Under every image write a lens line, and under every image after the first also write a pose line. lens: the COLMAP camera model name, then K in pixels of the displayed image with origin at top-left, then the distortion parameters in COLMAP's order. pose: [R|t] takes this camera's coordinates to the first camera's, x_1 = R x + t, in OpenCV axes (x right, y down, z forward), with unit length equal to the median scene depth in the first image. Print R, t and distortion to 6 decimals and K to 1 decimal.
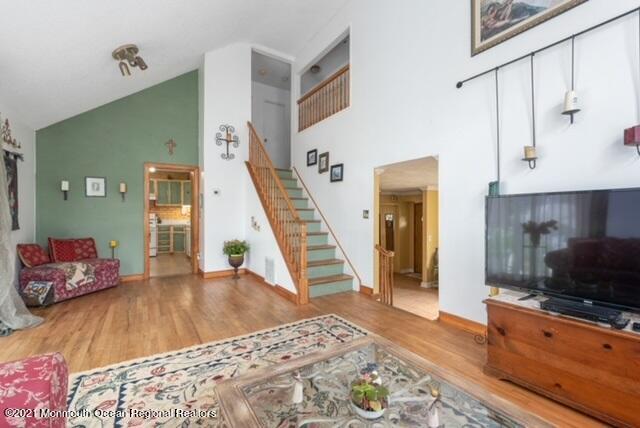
lens RADIAL K [[277.3, 0, 321.5], [0, 277.3, 212.8], [0, 0, 1]] dist [0.005423, 0.001246]
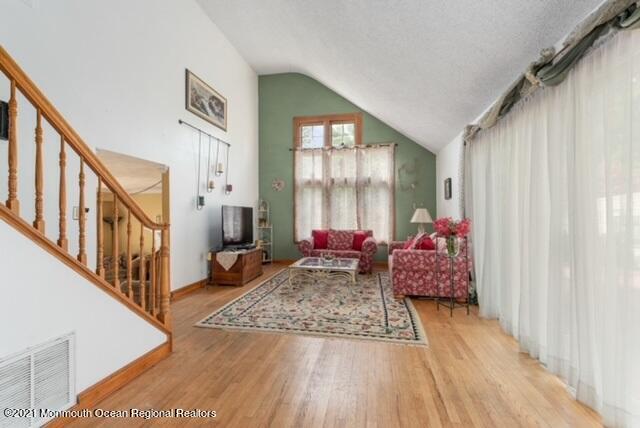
lens RADIAL K [[277.3, 0, 318.9], [0, 277.3, 212.9], [0, 0, 1]] dist [0.005423, 0.001246]
pose [[-0.719133, 0.010217, 0.694797, -1.167719], [0.001695, 0.999915, -0.012950, 0.019741], [-0.694870, -0.008135, -0.719089, 1.825519]]
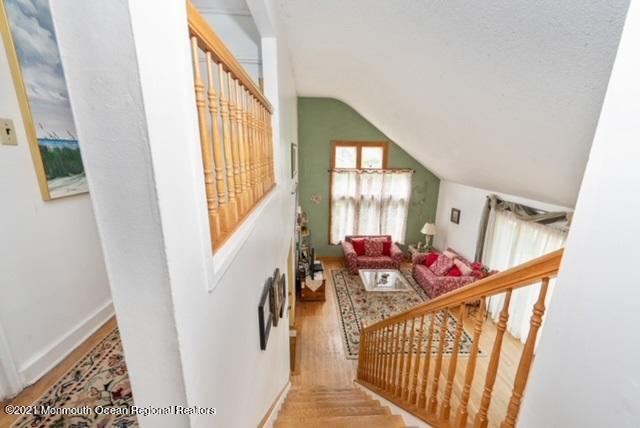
lens RADIAL K [[251.0, 0, 320.1], [0, 251.0, 215.0], [0, 0, 1]] dist [0.002977, 0.000088]
pose [[-0.862051, -0.133768, 0.488850, -0.480978], [-0.008700, 0.968304, 0.249624, -0.854759], [-0.506747, 0.210935, -0.835891, 2.622798]]
